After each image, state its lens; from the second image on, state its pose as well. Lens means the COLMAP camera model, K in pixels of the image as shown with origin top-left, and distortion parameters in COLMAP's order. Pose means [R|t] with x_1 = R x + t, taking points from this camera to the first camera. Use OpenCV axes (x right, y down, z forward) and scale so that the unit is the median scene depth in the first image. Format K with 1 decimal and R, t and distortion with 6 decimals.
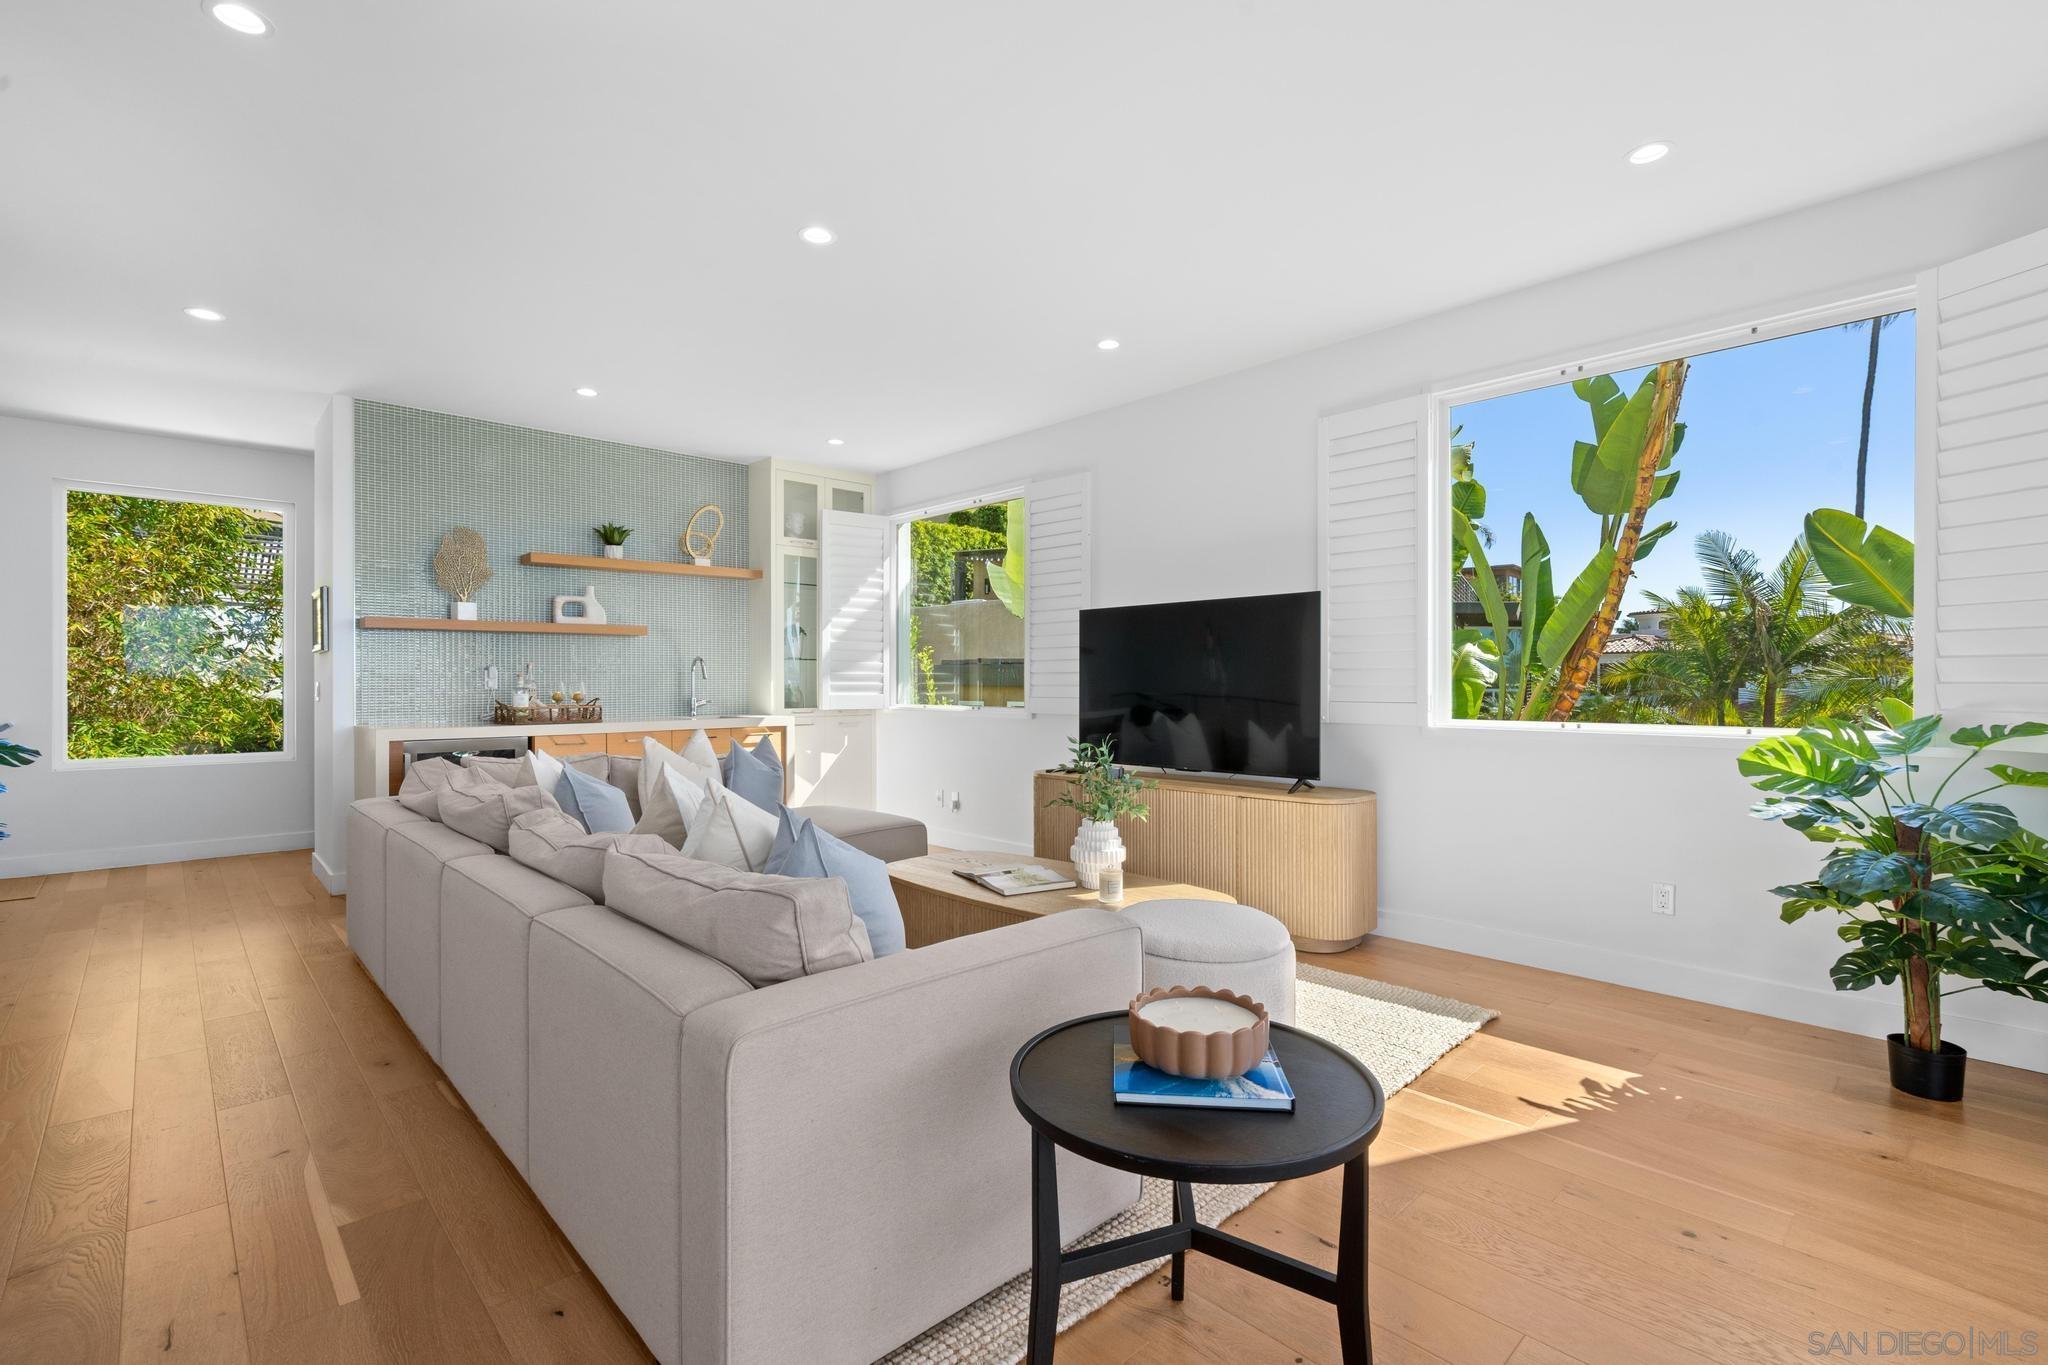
lens RADIAL K [[932.7, 0, 1024.0], [0, 932.7, 682.5], [0, 0, 1]] dist [-0.002207, 0.000582]
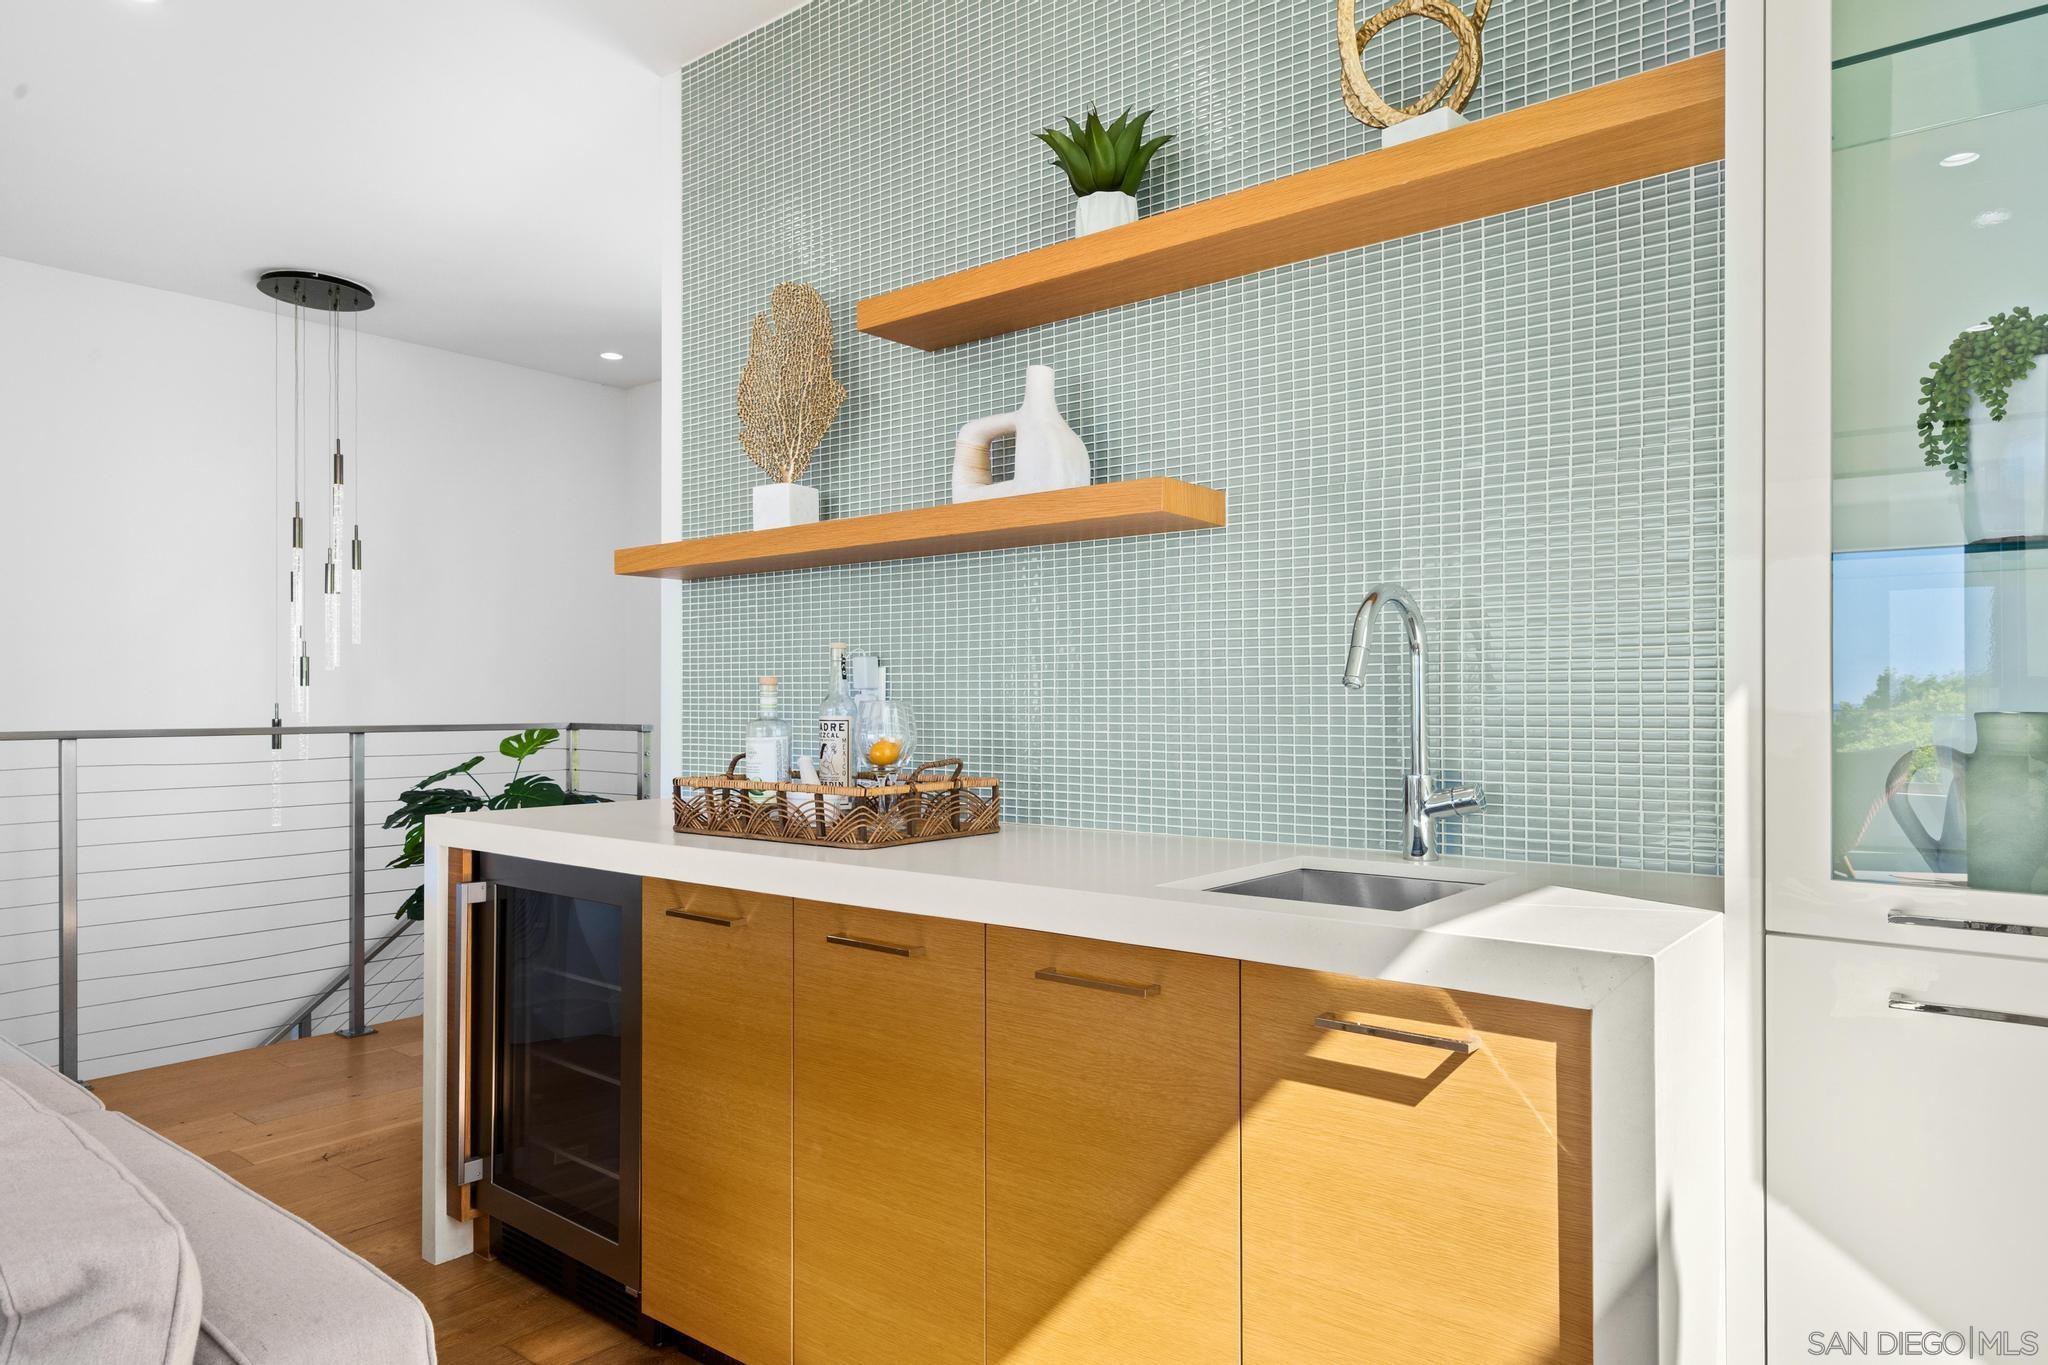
lens RADIAL K [[1251.6, 0, 1020.6], [0, 1251.6, 703.4], [0, 0, 1]] dist [0.051502, -0.000027]
pose [[0.127546, 0.002579, -0.991829, -0.079864], [-0.002116, 0.999995, 0.002328, -0.000329], [0.991830, 0.001802, 0.127551, 0.954947]]
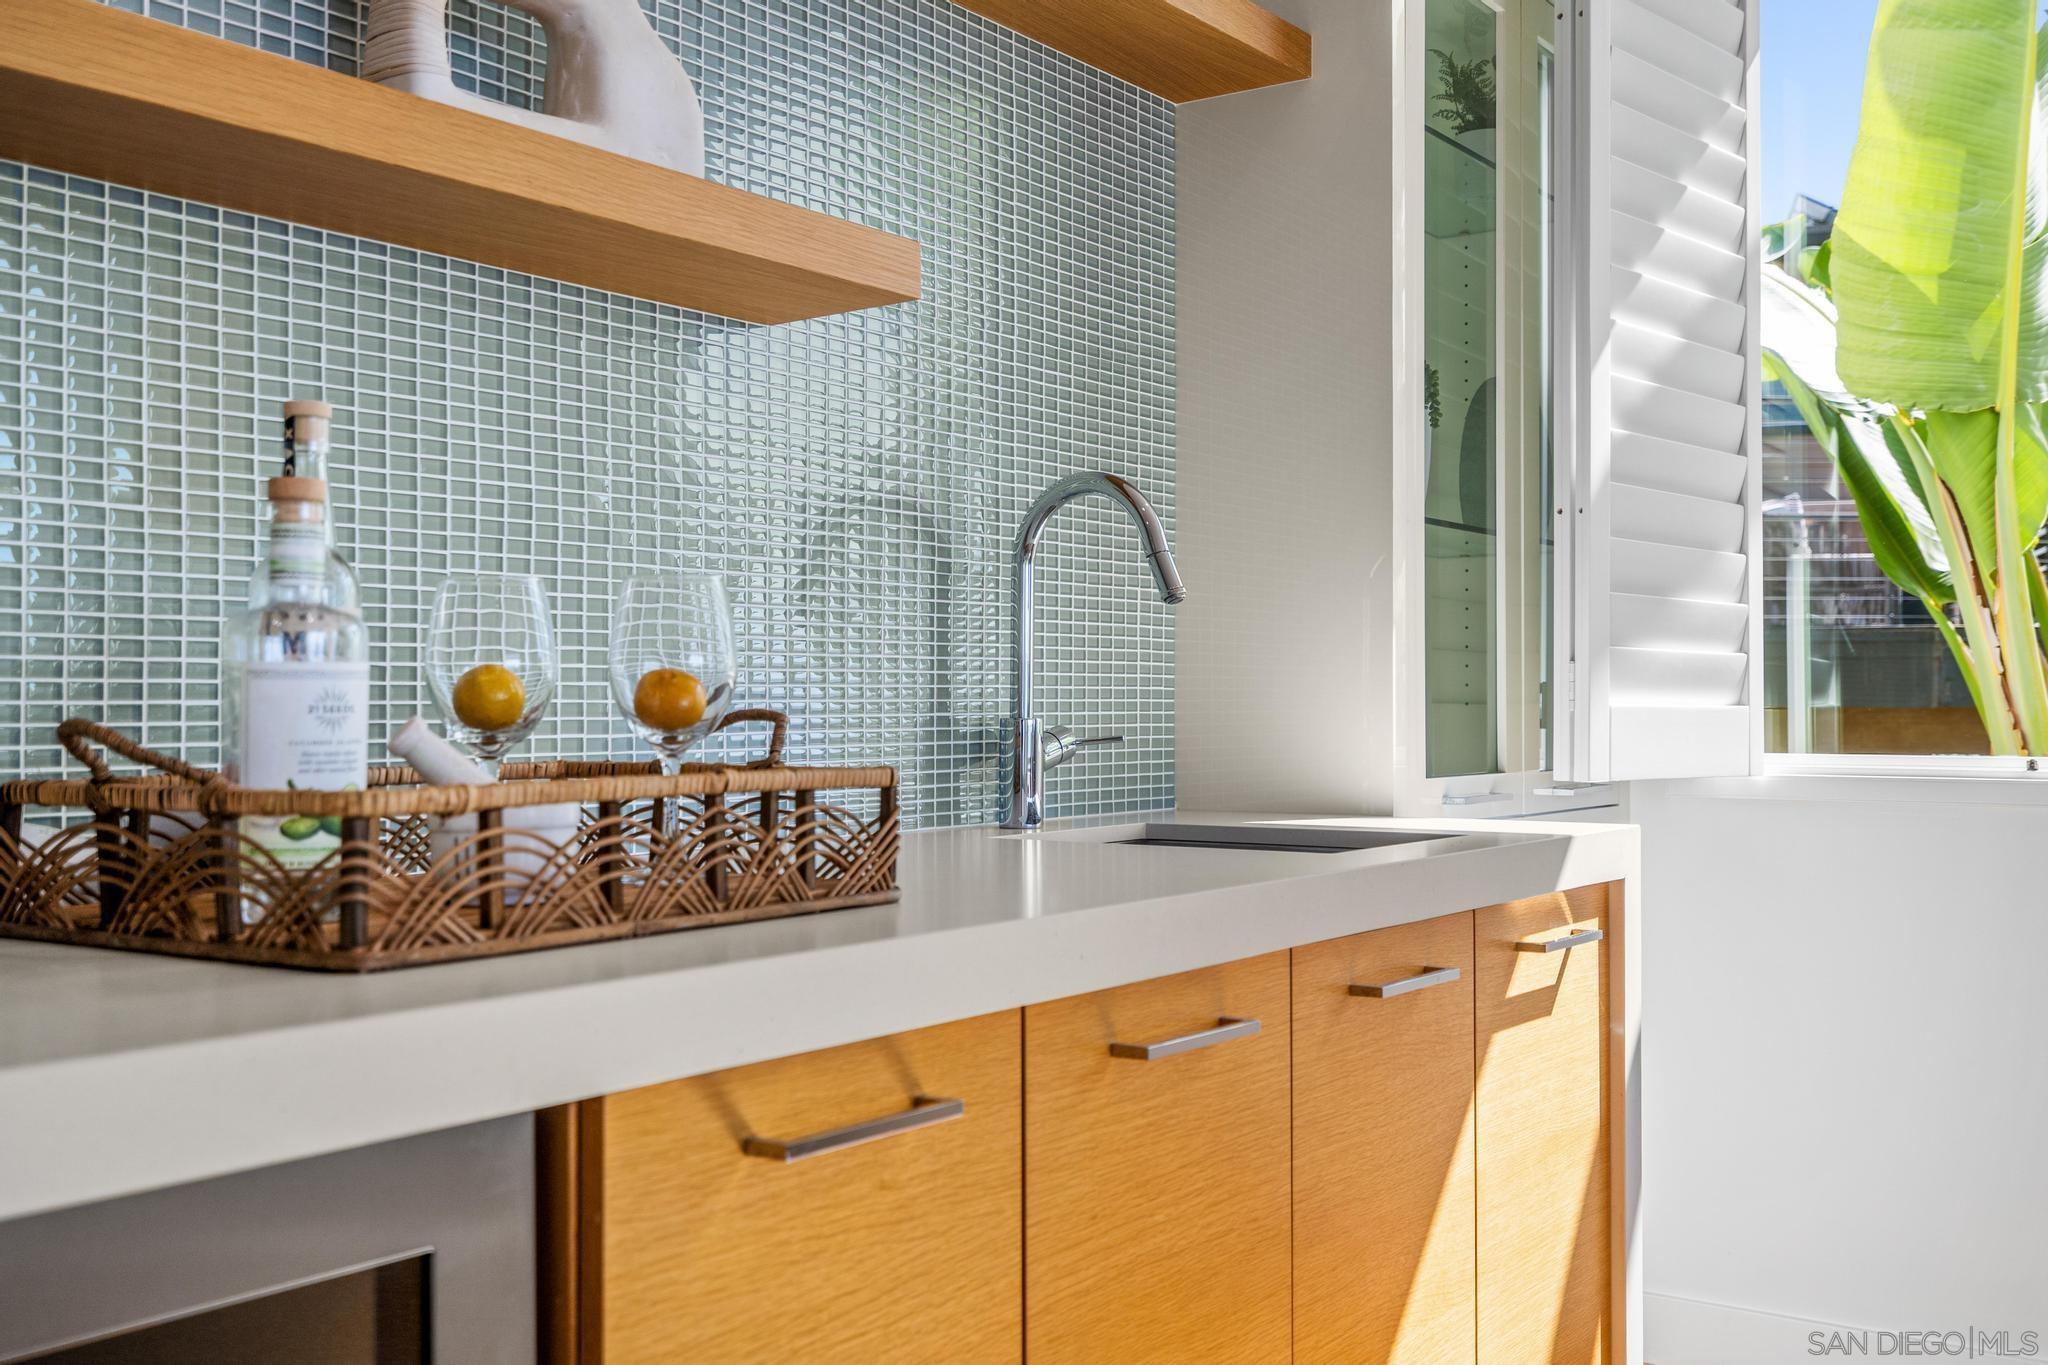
lens RADIAL K [[2015.9, 0, 1024.0], [0, 2015.9, 682.5], [0, 0, 1]] dist [0.000258, 0.000589]
pose [[0.984438, 0.004473, 0.175676, -0.460718], [-0.001631, 0.999866, -0.016317, 0.017242], [-0.175725, 0.015776, 0.984313, 0.699859]]
